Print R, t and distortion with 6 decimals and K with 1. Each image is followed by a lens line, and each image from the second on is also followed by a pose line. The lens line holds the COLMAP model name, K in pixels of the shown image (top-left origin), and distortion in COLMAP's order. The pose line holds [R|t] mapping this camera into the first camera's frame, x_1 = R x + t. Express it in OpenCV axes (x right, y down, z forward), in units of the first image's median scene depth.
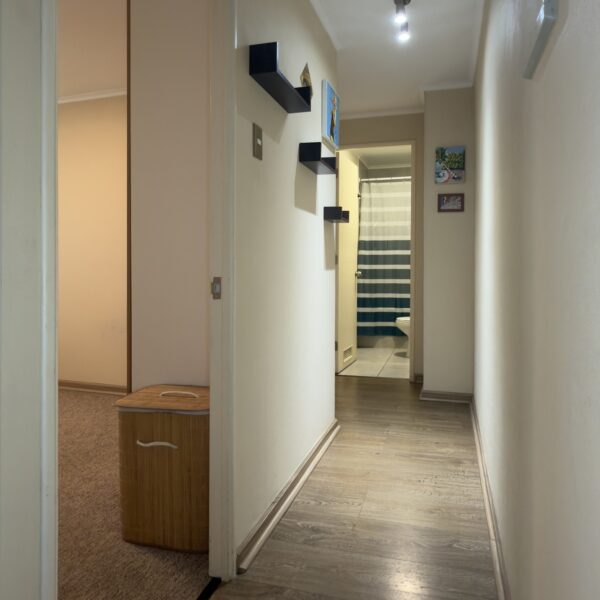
lens RADIAL K [[482.7, 0, 299.6], [0, 482.7, 267.0], [0, 0, 1]] dist [0.003237, 0.002099]
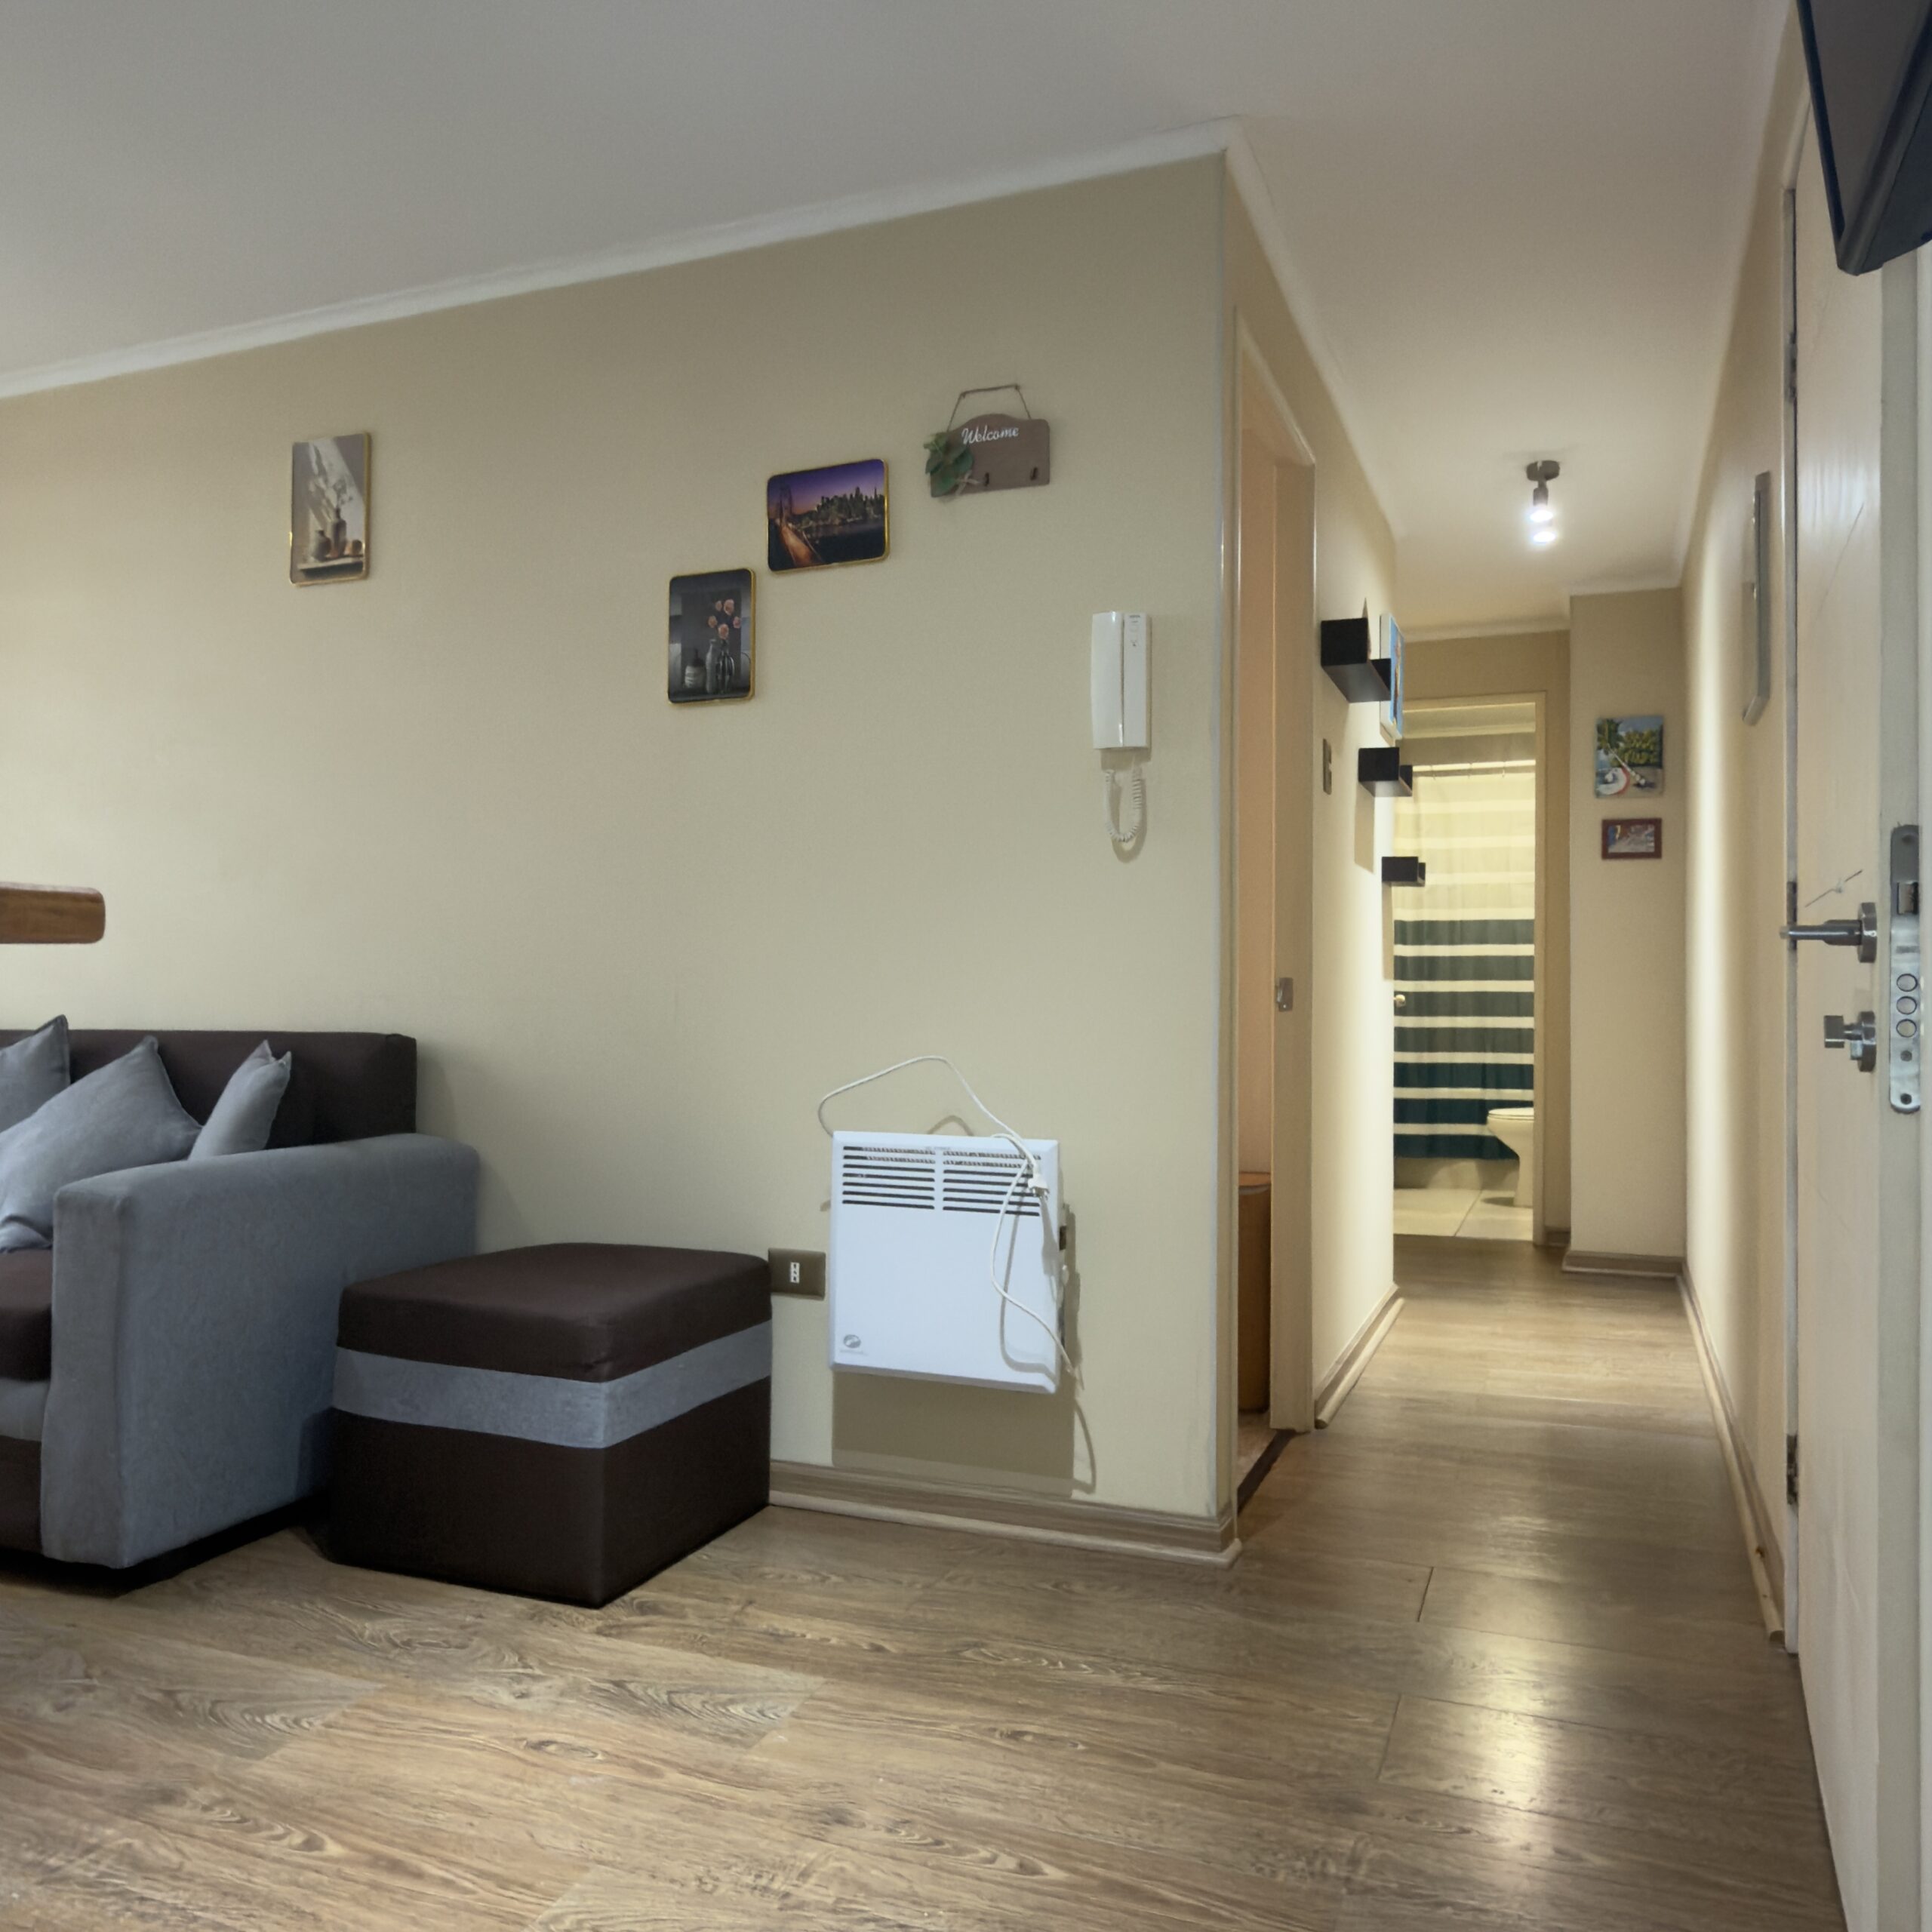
lens RADIAL K [[1560.4, 0, 966.0], [0, 1560.4, 966.0], [0, 0, 1]] dist [-0.007484, 0.004601]
pose [[0.996261, 0.003158, -0.086333, -0.186874], [-0.005241, 0.999700, -0.023922, 0.026097], [0.086231, 0.024286, 0.995979, -0.521085]]
